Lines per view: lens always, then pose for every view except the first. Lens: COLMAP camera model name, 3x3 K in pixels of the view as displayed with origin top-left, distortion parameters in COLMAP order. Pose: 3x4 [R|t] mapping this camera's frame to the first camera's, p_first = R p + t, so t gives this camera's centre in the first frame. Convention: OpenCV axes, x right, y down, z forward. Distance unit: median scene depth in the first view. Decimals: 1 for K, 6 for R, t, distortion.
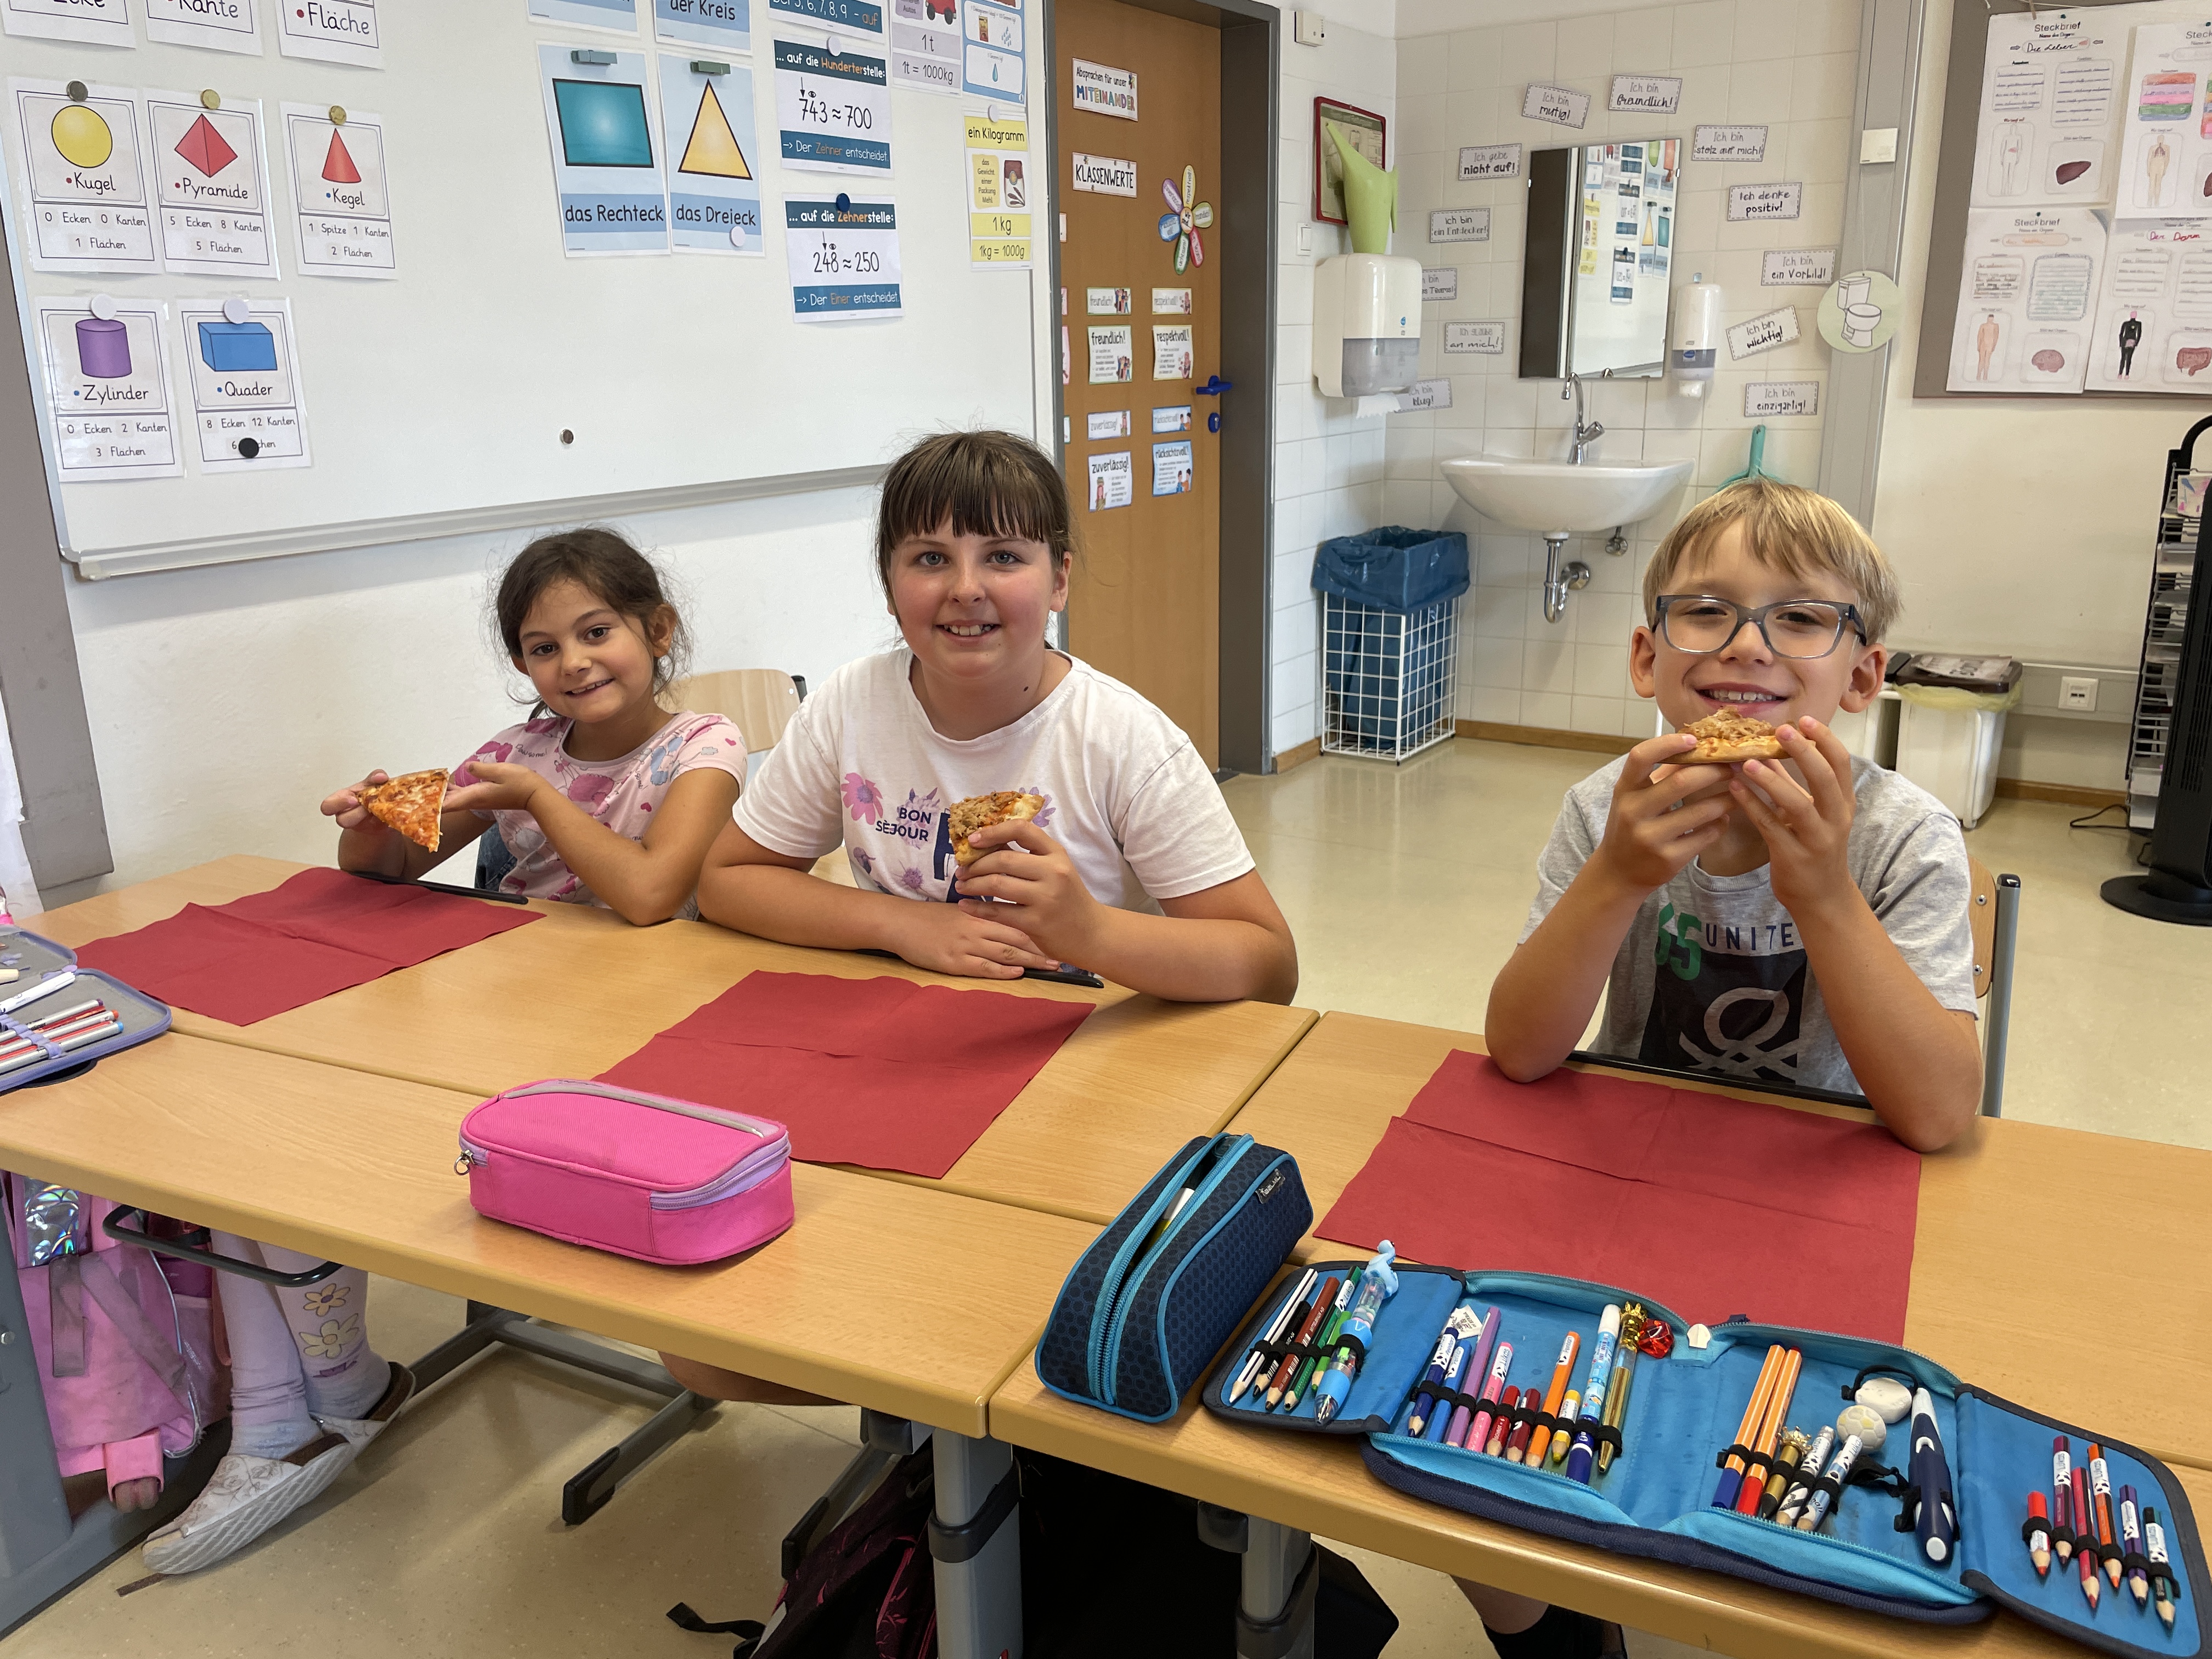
lens RADIAL K [[1683.8, 0, 1101.9], [0, 1683.8, 795.4], [0, 0, 1]] dist [0.094155, -0.126373]
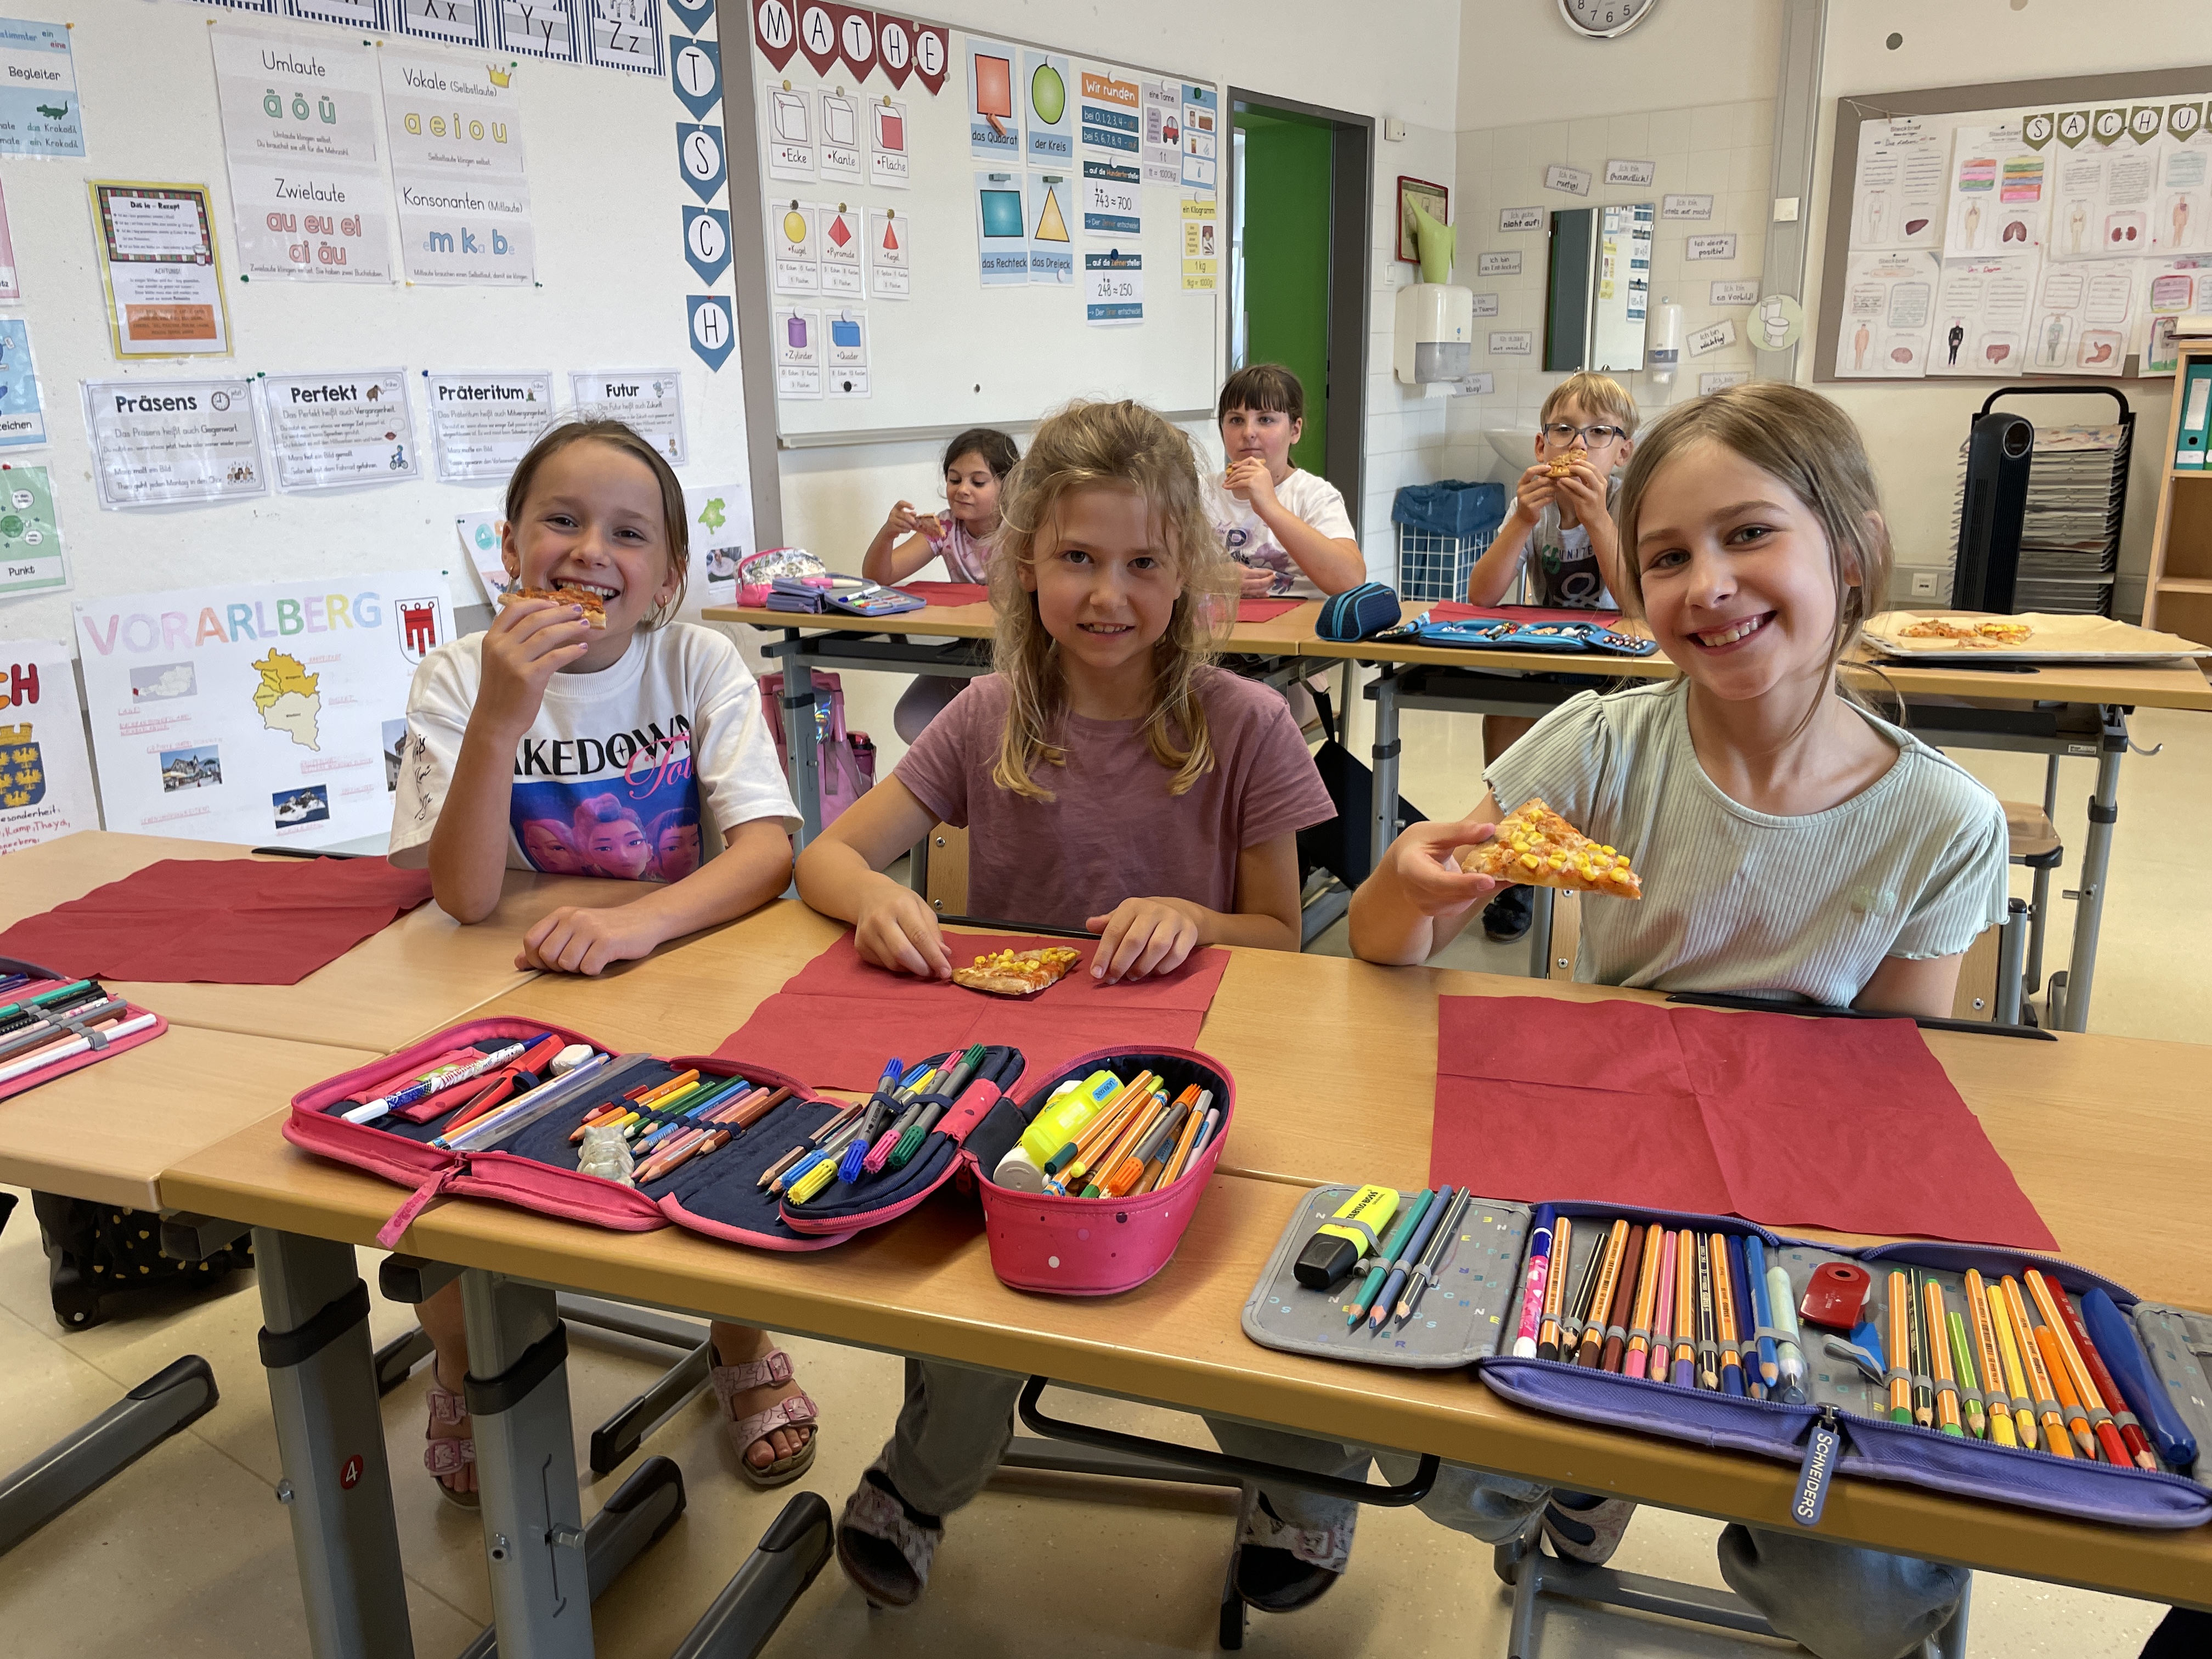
lens RADIAL K [[1683.8, 0, 1101.9], [0, 1683.8, 795.4], [0, 0, 1]] dist [0.094155, -0.126373]
pose [[0.999166, 0.010907, -0.039353, -0.071594], [-0.011571, 0.999794, -0.016696, 0.160819], [0.039162, 0.017137, 0.999086, -0.501081]]
